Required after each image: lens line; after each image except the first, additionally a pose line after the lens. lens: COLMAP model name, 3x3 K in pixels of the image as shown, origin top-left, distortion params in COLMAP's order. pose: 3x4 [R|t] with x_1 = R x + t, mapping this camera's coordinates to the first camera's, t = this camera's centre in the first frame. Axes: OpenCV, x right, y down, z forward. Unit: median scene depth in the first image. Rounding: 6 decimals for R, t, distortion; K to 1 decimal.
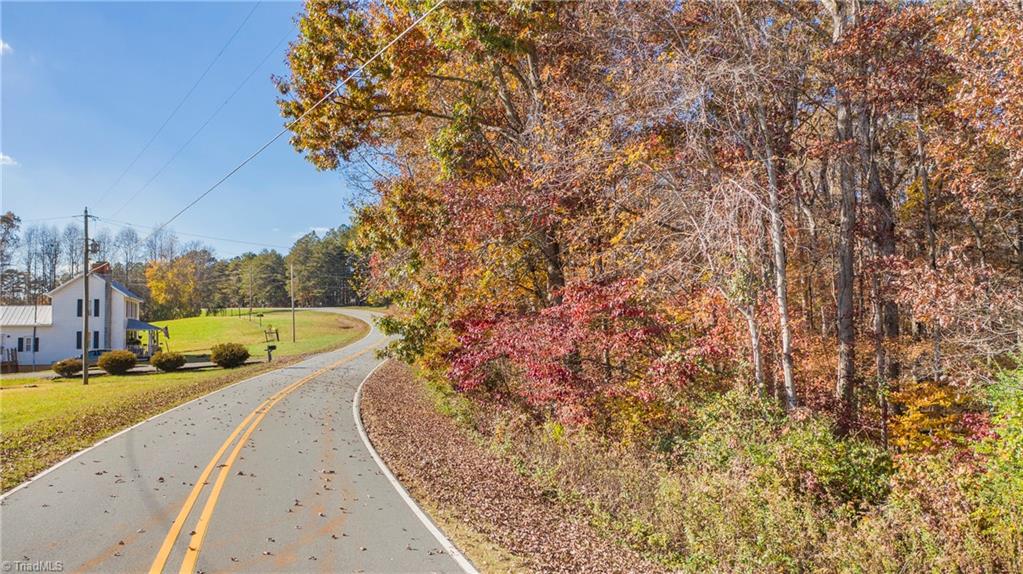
lens RADIAL K [[809.3, 0, 511.5], [0, 809.3, 287.0], [0, 0, 1]] dist [-0.022654, 0.006144]
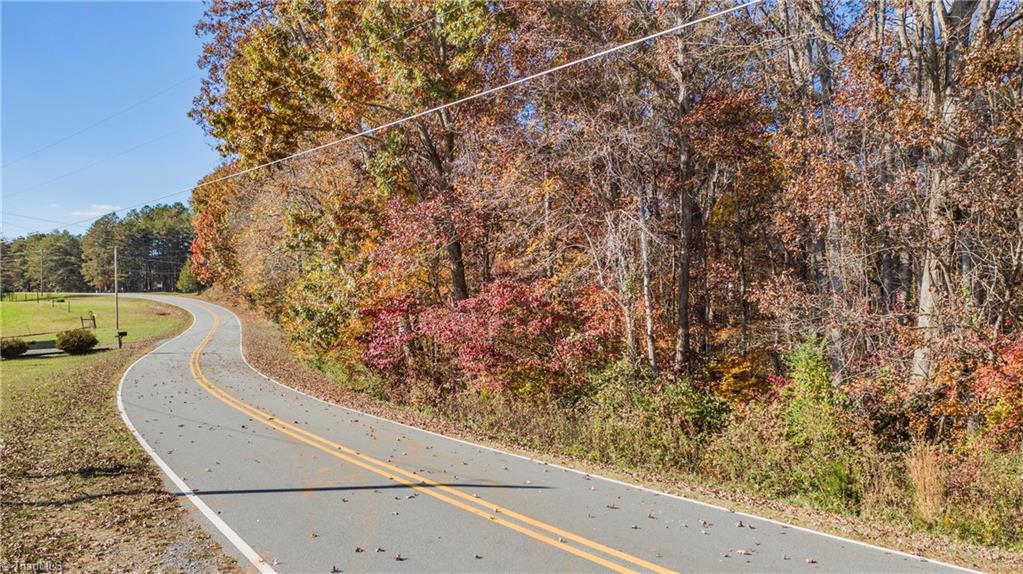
lens RADIAL K [[809.3, 0, 511.5], [0, 809.3, 287.0], [0, 0, 1]] dist [-0.022654, 0.006144]
pose [[0.970674, 0.011735, 0.240112, -0.158001], [-0.015467, 0.999787, 0.013666, -0.010443], [-0.239901, -0.016979, 0.970649, -0.201326]]
